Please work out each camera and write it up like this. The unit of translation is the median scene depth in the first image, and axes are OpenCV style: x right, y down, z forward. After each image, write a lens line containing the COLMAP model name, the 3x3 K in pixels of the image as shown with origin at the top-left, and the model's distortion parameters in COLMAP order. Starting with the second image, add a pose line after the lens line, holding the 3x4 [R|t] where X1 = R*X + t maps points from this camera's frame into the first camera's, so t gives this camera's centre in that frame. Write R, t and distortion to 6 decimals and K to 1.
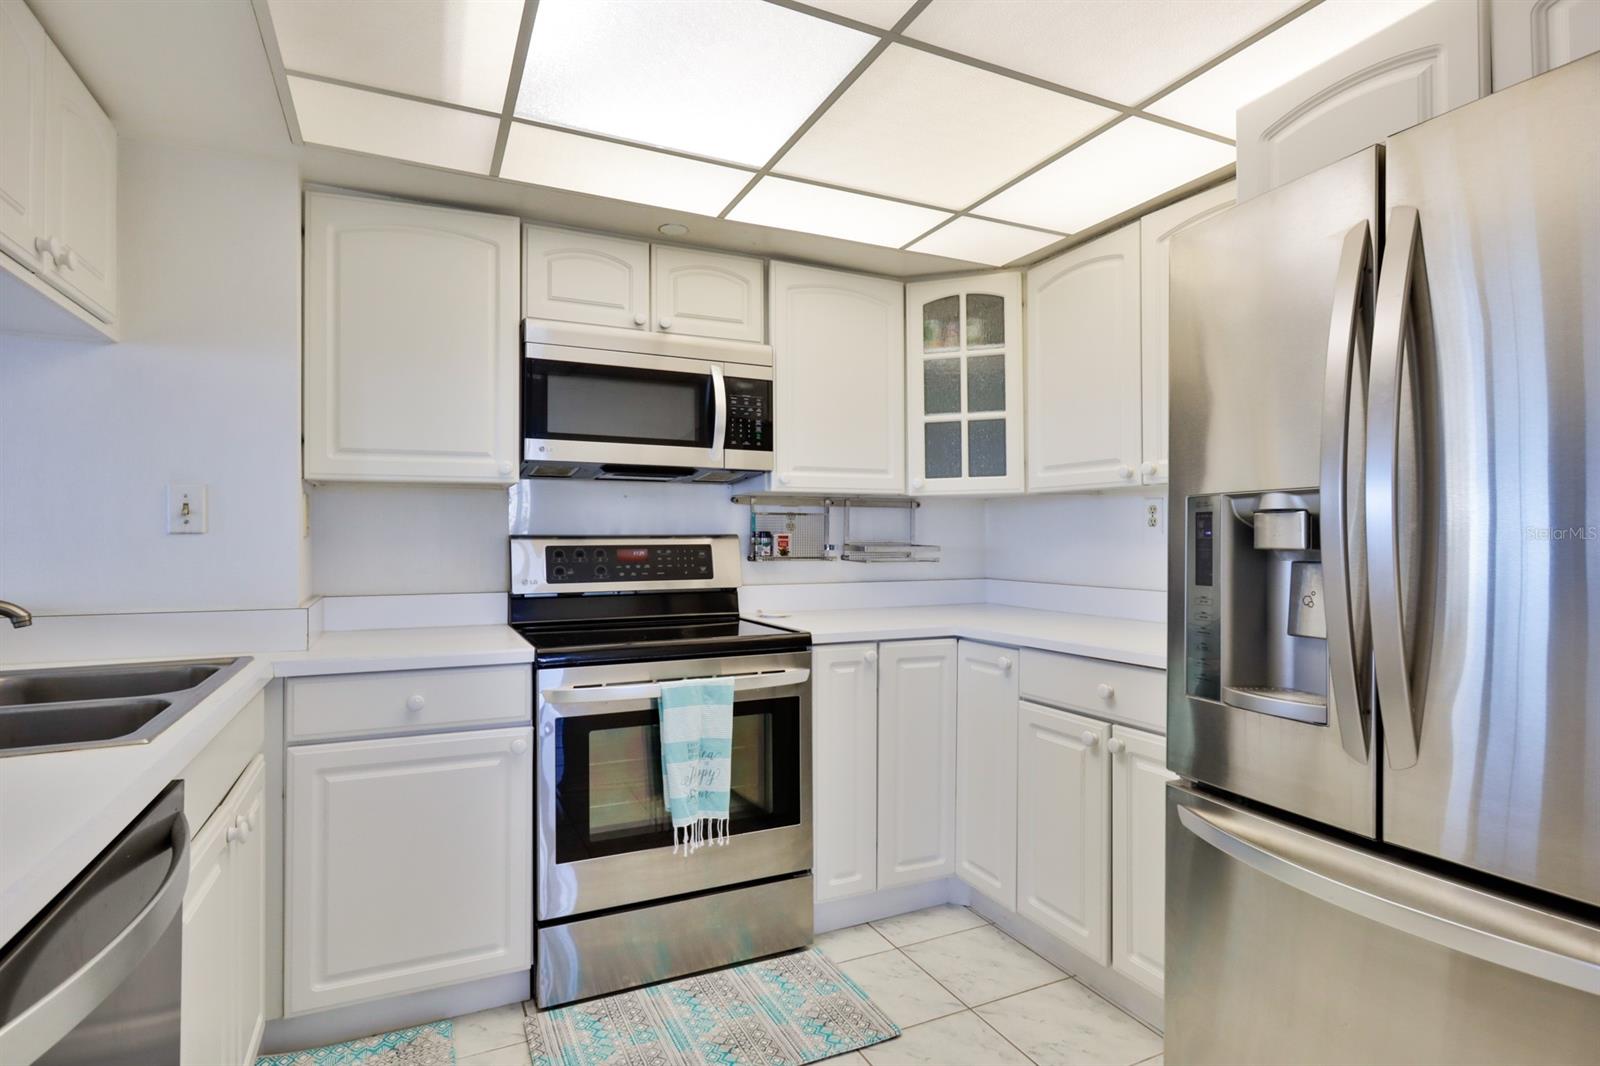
lens RADIAL K [[814.2, 0, 800.0], [0, 814.2, 533.0], [0, 0, 1]] dist [0.000083, -0.000019]
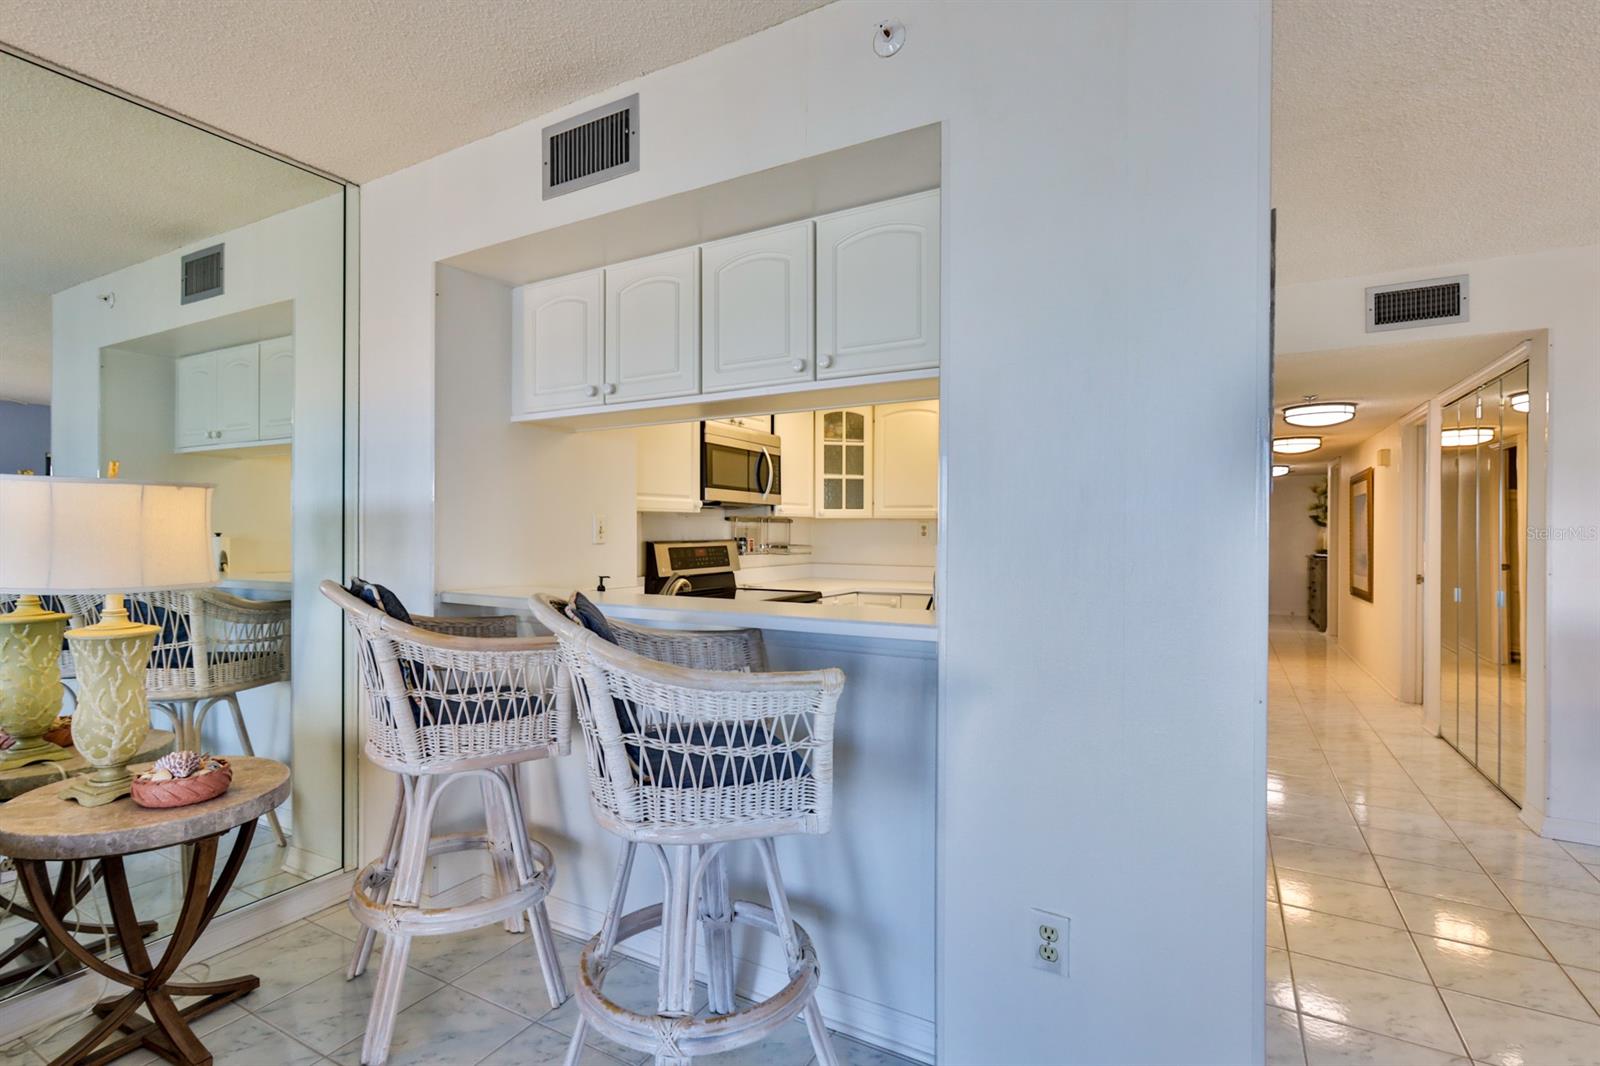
lens RADIAL K [[767.7, 0, 780.0], [0, 767.7, 533.5], [0, 0, 1]] dist [-0.001305, 0.000049]
pose [[0.821901, 0.001525, 0.569628, -0.989516], [-0.008157, 0.999925, 0.009092, -0.028417], [-0.569572, -0.012120, 0.821852, -0.399098]]
